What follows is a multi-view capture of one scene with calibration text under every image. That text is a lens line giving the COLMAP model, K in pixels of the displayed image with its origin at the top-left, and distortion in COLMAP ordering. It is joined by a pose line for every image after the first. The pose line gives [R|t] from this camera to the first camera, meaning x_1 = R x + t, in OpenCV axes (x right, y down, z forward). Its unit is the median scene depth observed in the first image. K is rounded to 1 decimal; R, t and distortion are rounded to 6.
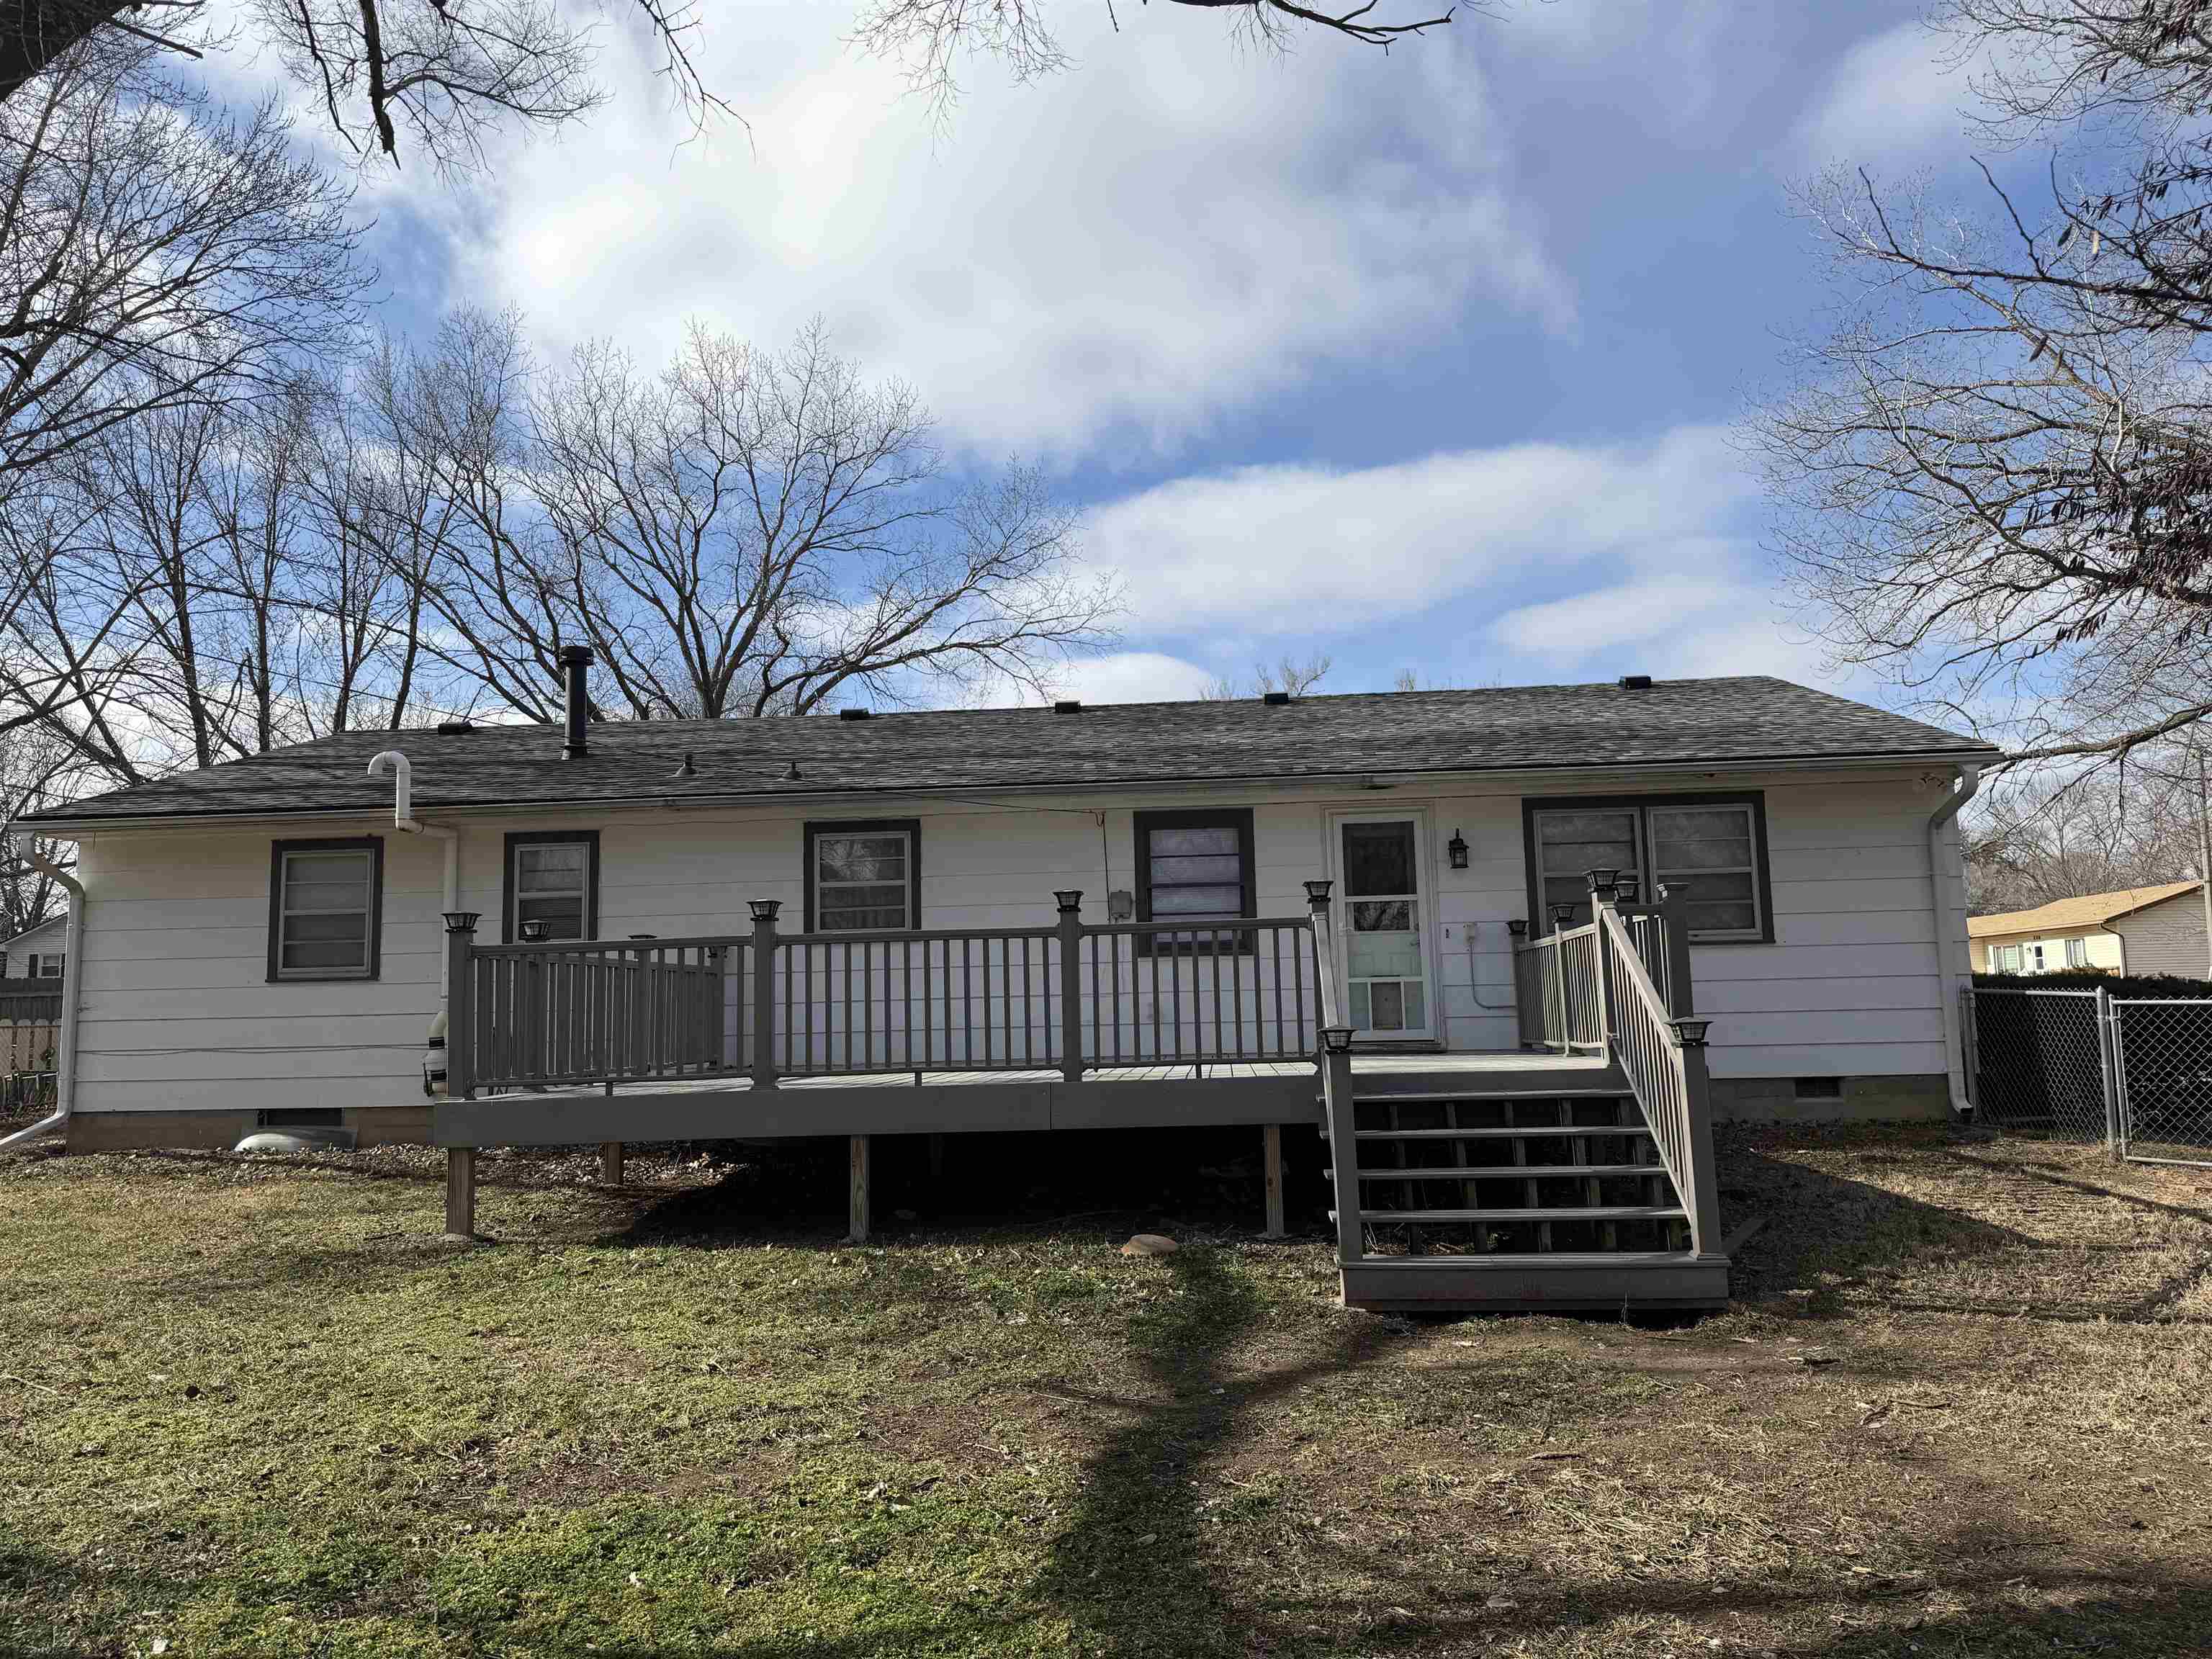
lens RADIAL K [[1536.9, 0, 1107.6], [0, 1536.9, 859.2], [0, 0, 1]] dist [0.068460, -0.106619]
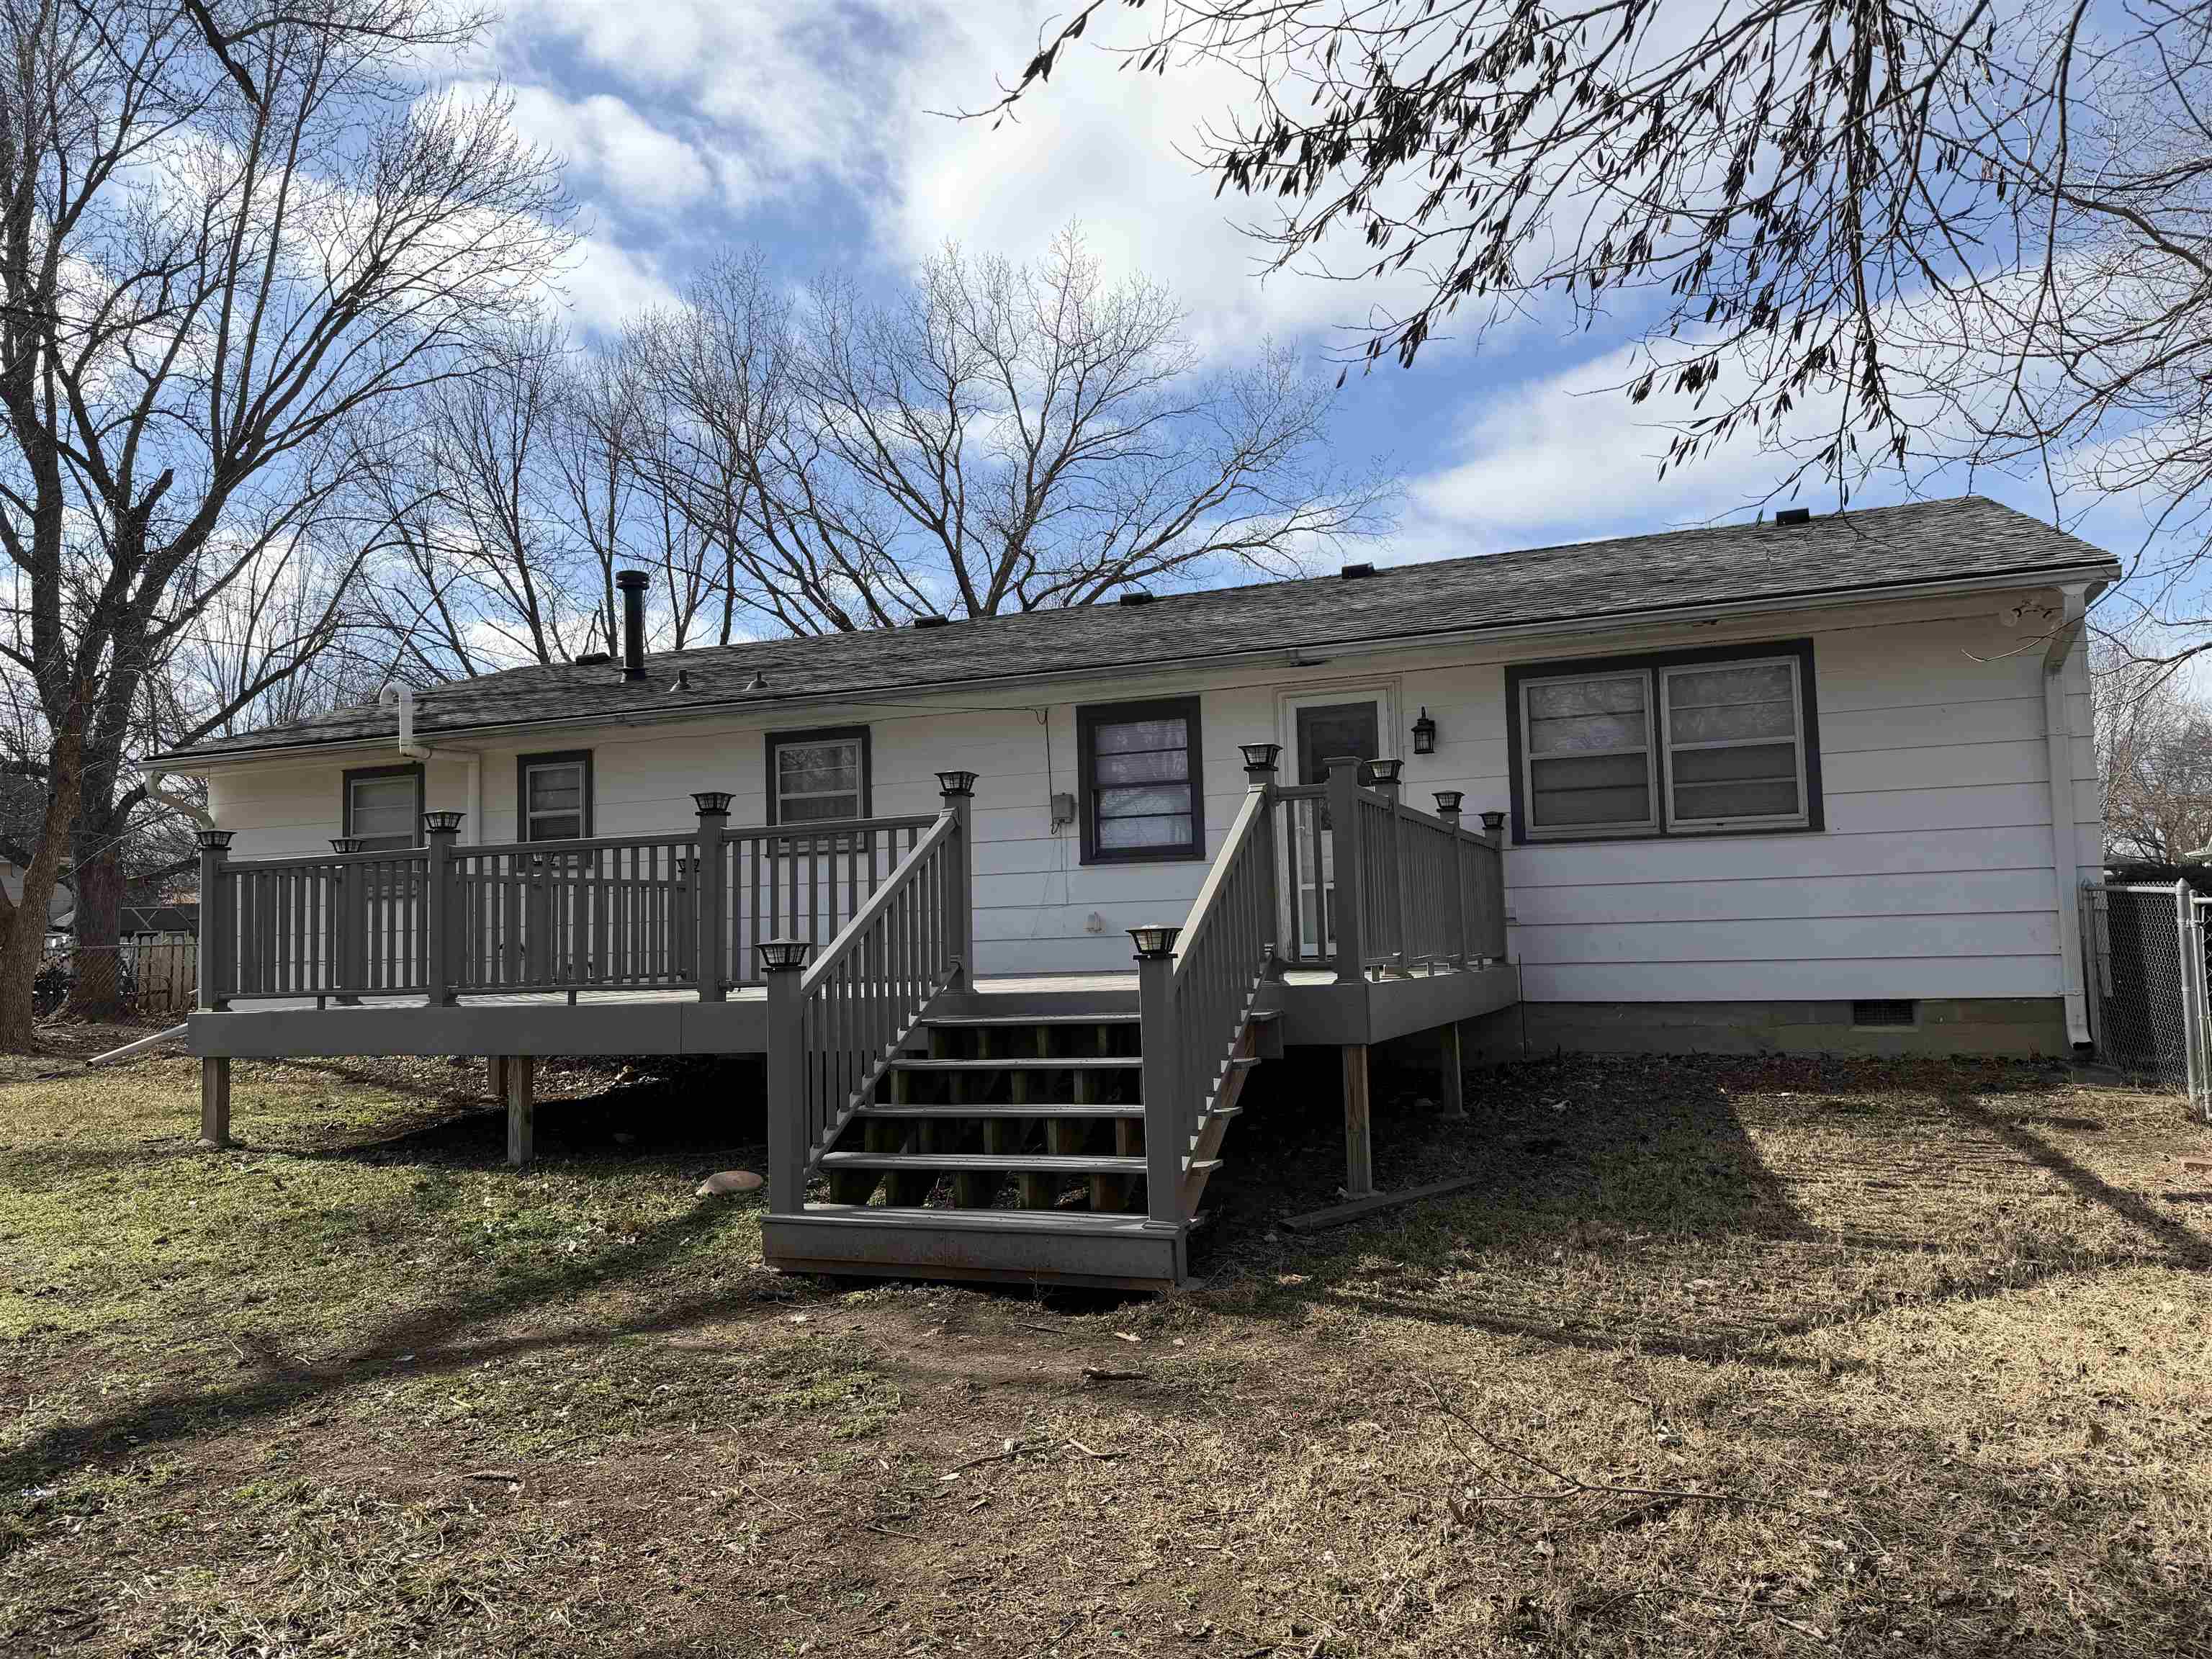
lens RADIAL K [[1522.2, 0, 1104.1], [0, 1522.2, 856.8], [0, 0, 1]] dist [0.072405, -0.083260]
pose [[0.951197, -0.020152, -0.307926, 0.320168], [0.036777, 0.998156, 0.048282, 0.015798], [0.306385, -0.057251, 0.950184, 0.139571]]
